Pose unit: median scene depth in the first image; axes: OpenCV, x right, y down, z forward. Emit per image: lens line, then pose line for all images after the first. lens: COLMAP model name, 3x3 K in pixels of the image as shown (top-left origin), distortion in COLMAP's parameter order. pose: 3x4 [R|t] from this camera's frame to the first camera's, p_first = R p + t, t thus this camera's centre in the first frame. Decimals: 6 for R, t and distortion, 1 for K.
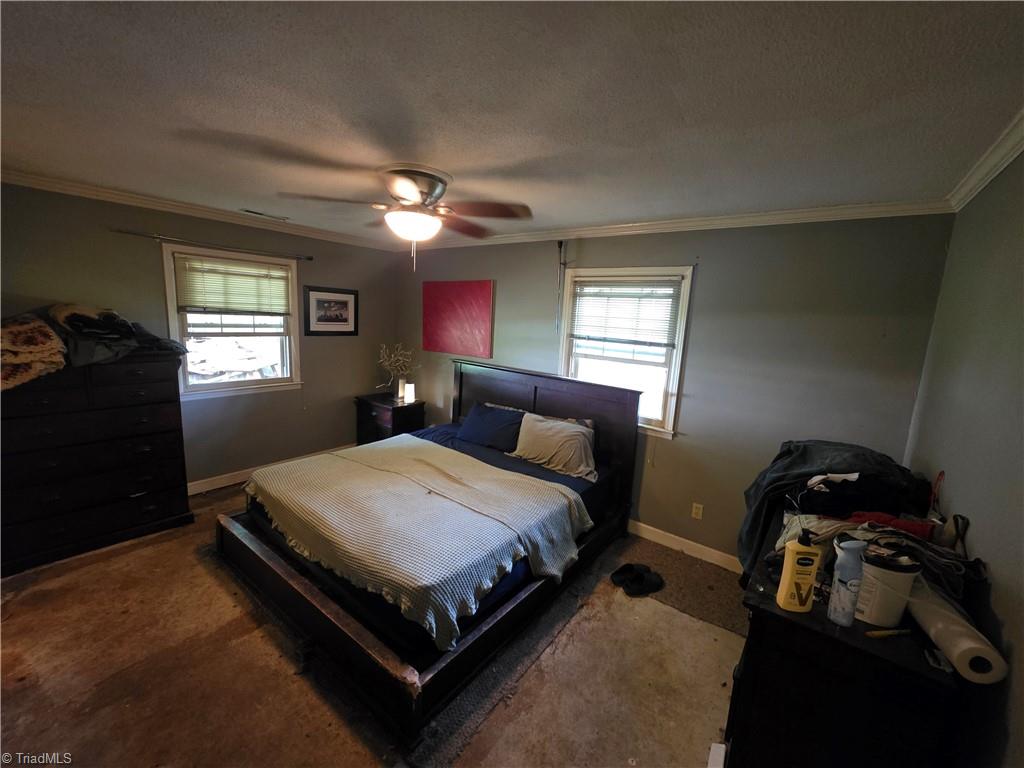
lens RADIAL K [[410.8, 0, 509.5], [0, 410.8, 386.1], [0, 0, 1]] dist [-0.002484, -0.000127]
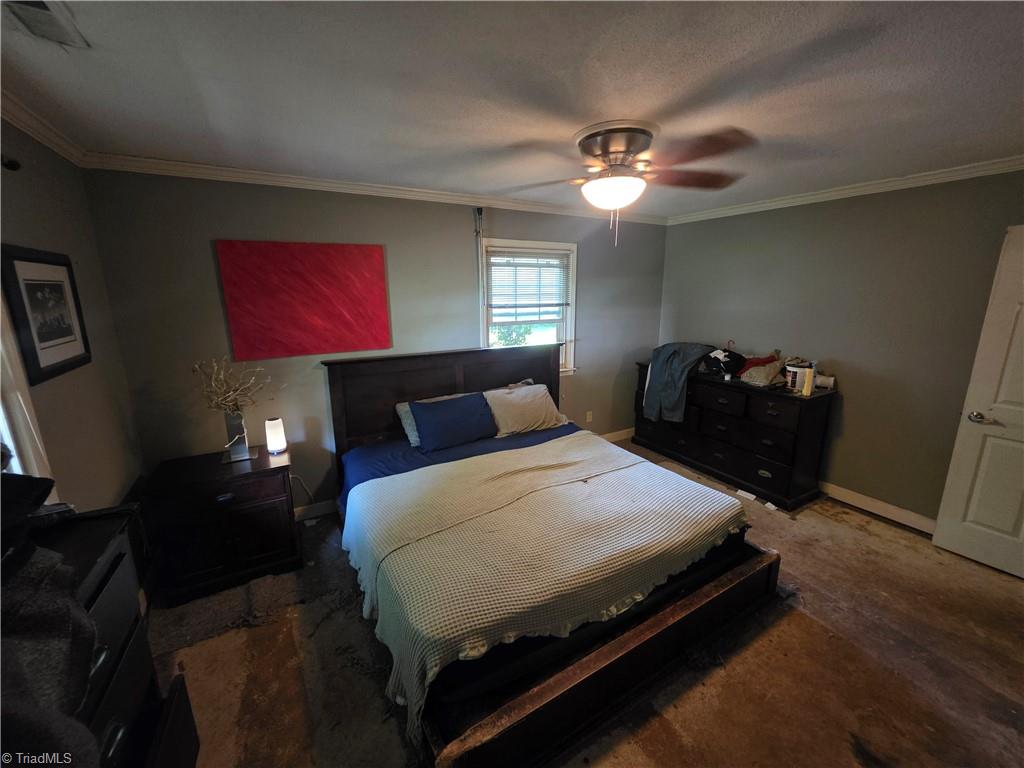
lens RADIAL K [[410.8, 0, 512.5], [0, 410.8, 385.1], [0, 0, 1]] dist [-0.002484, -0.000127]
pose [[0.376839, -0.270835, 0.885800, -0.877293], [0.189308, 0.958633, 0.212568, -0.159159], [-0.906728, 0.087585, 0.412521, 0.624075]]
